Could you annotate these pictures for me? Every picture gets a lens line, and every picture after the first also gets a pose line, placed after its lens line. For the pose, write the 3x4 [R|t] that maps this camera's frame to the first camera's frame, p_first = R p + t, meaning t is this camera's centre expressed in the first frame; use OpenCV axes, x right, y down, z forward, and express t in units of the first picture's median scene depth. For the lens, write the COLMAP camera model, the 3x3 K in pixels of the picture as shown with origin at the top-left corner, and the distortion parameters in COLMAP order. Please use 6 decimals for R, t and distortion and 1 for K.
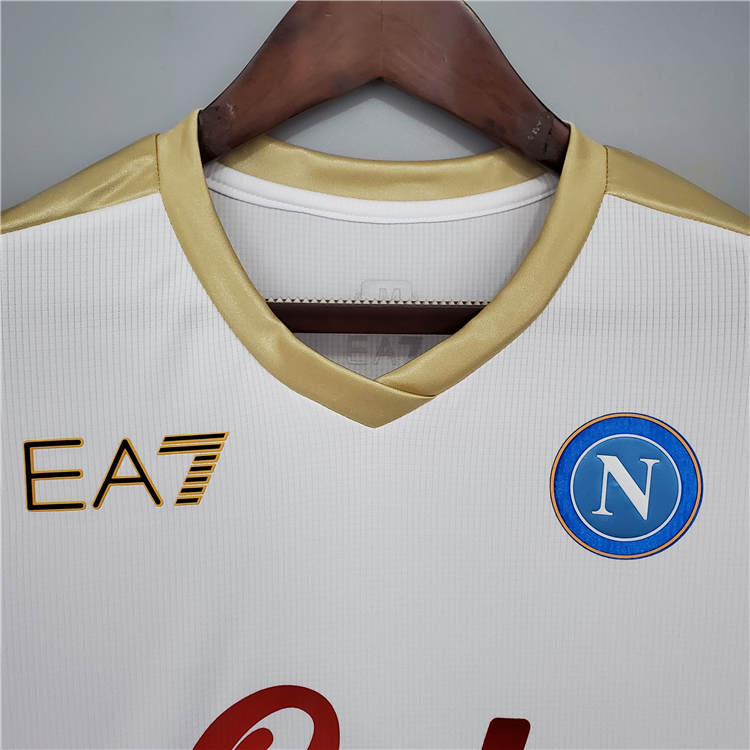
lens RADIAL K [[790.3, 0, 375.3], [0, 790.3, 352.5], [0, 0, 1]] dist [0.174042, -0.524052]
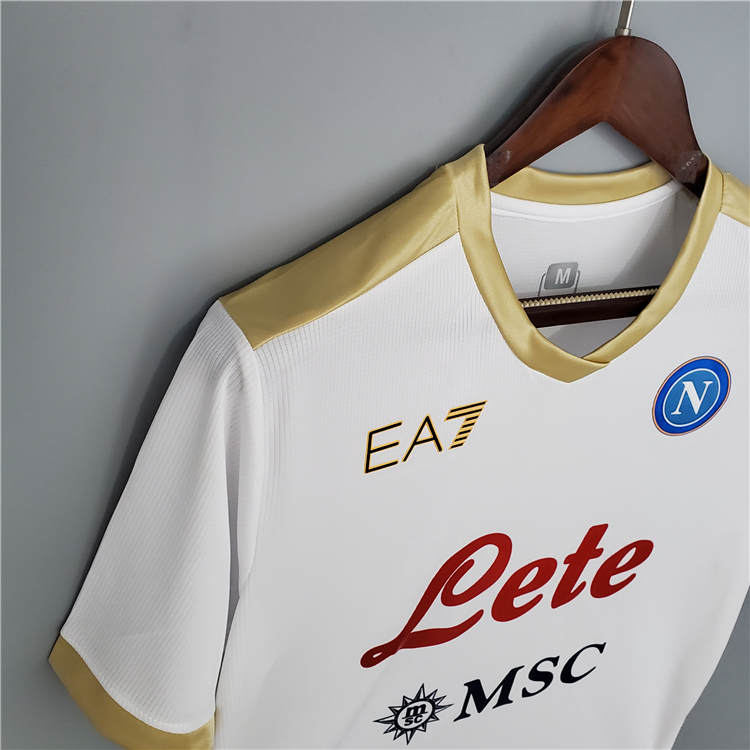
lens RADIAL K [[790.3, 0, 375.3], [0, 790.3, 352.5], [0, 0, 1]] dist [0.174042, -0.524052]
pose [[0.911507, -0.103635, 0.398014, -0.911167], [-0.080234, 0.904334, 0.419218, -0.545456], [-0.403383, -0.414054, 0.815991, -0.029573]]
